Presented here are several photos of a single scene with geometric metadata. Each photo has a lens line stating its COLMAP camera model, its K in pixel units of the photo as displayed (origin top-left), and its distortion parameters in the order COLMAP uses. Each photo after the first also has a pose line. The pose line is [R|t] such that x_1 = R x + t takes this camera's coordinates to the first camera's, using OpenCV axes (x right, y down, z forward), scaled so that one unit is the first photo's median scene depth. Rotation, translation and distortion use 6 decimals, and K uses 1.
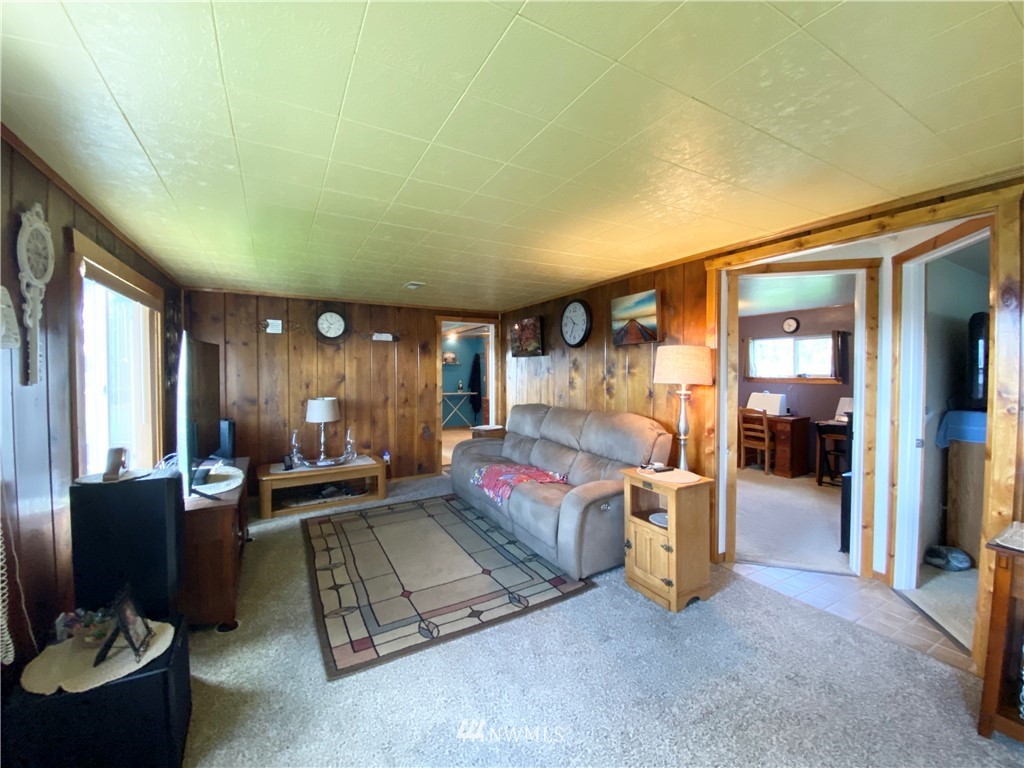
lens RADIAL K [[411.9, 0, 533.8], [0, 411.9, 376.9], [0, 0, 1]] dist [-0.006288, -0.009130]
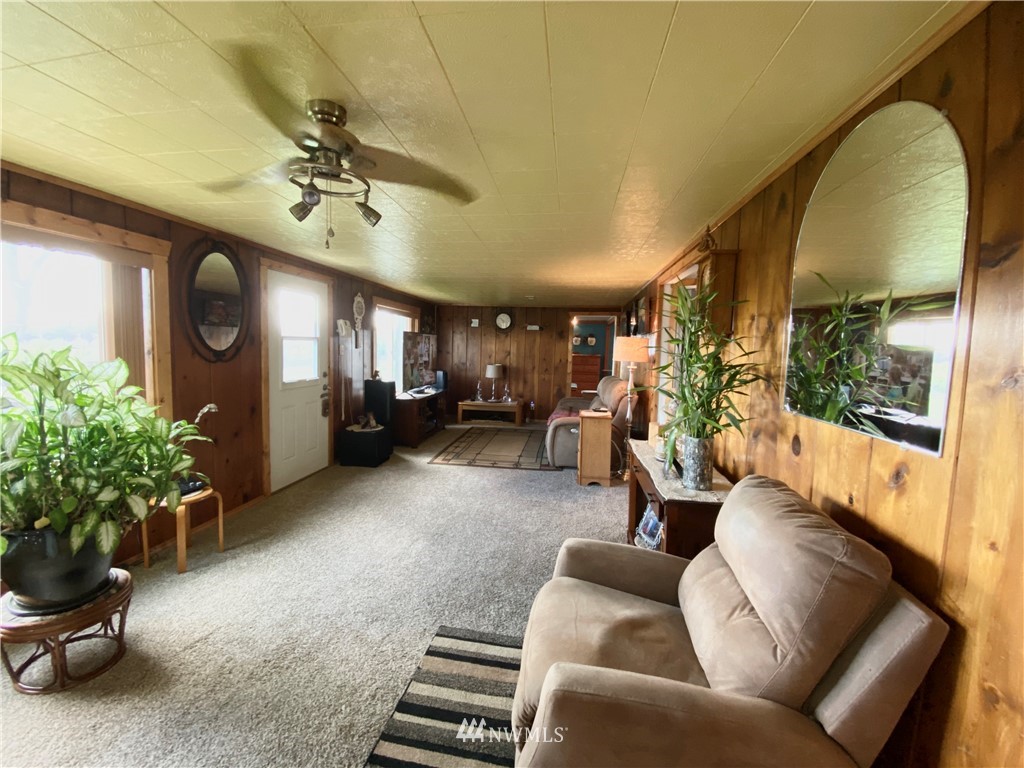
lens RADIAL K [[411.9, 0, 516.3], [0, 411.9, 382.6], [0, 0, 1]] dist [-0.006288, -0.009130]
pose [[0.774397, 0.066221, -0.629225, 0.616029], [-0.036055, 0.997510, 0.060606, 0.018970], [0.631672, -0.024247, 0.774856, -0.267771]]
